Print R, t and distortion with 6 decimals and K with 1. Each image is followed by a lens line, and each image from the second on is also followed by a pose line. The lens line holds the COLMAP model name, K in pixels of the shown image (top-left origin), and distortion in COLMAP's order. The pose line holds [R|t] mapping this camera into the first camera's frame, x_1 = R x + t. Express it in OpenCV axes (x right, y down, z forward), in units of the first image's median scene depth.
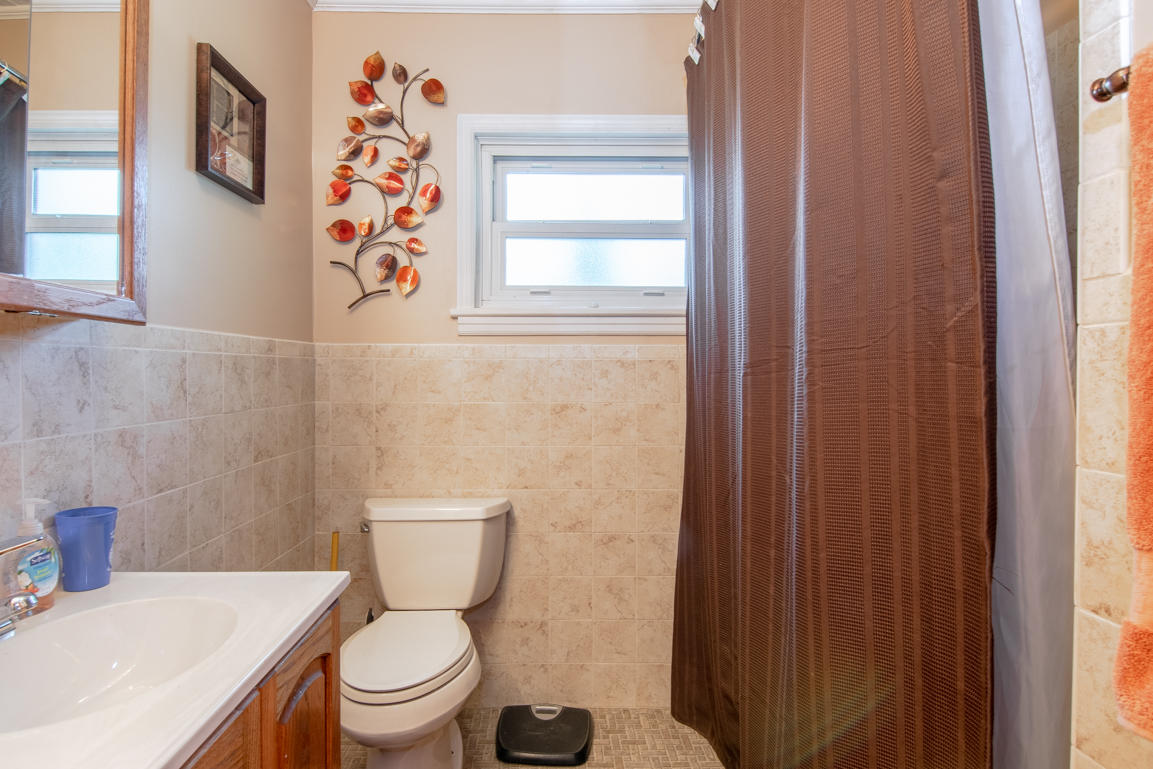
lens RADIAL K [[614.3, 0, 562.0], [0, 614.3, 384.3], [0, 0, 1]] dist [0.023545, -0.022253]
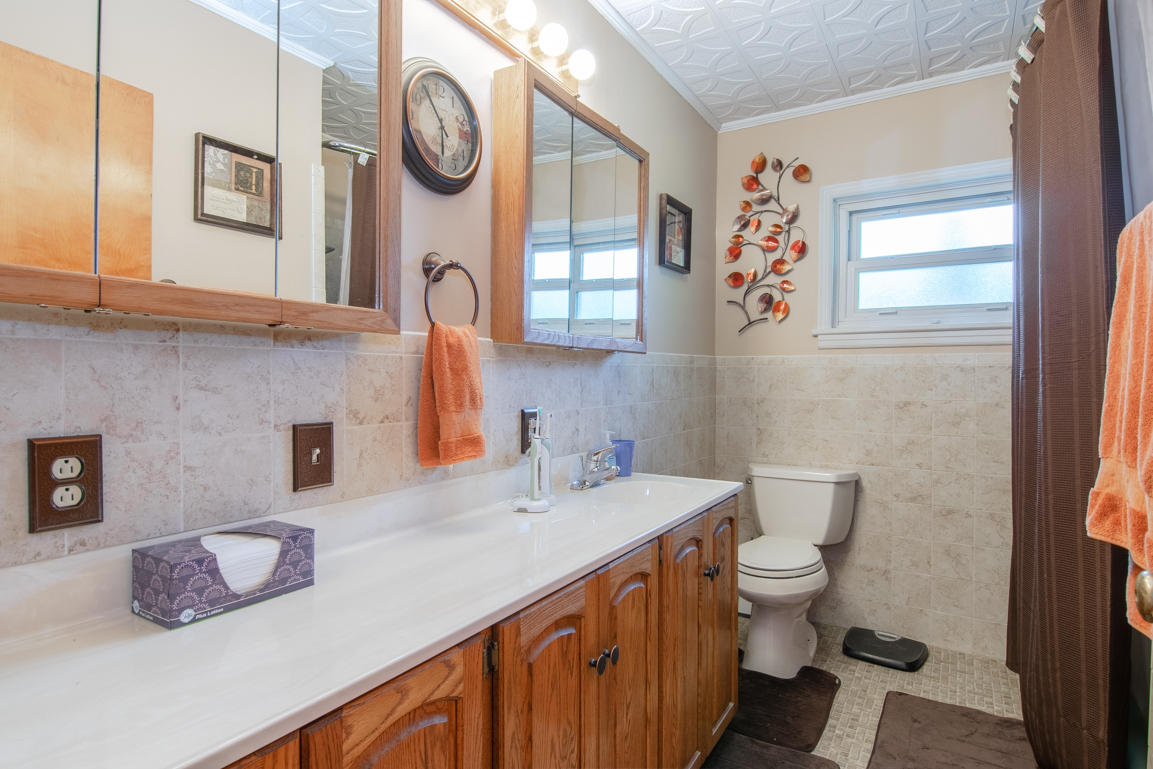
lens RADIAL K [[614.3, 0, 562.0], [0, 614.3, 384.3], [0, 0, 1]] dist [0.023545, -0.022253]
pose [[0.826285, 0.008532, -0.563188, 0.132636], [-0.010172, 0.999948, 0.000224, 0.004456], [0.563161, 0.005544, 0.826329, -0.449331]]
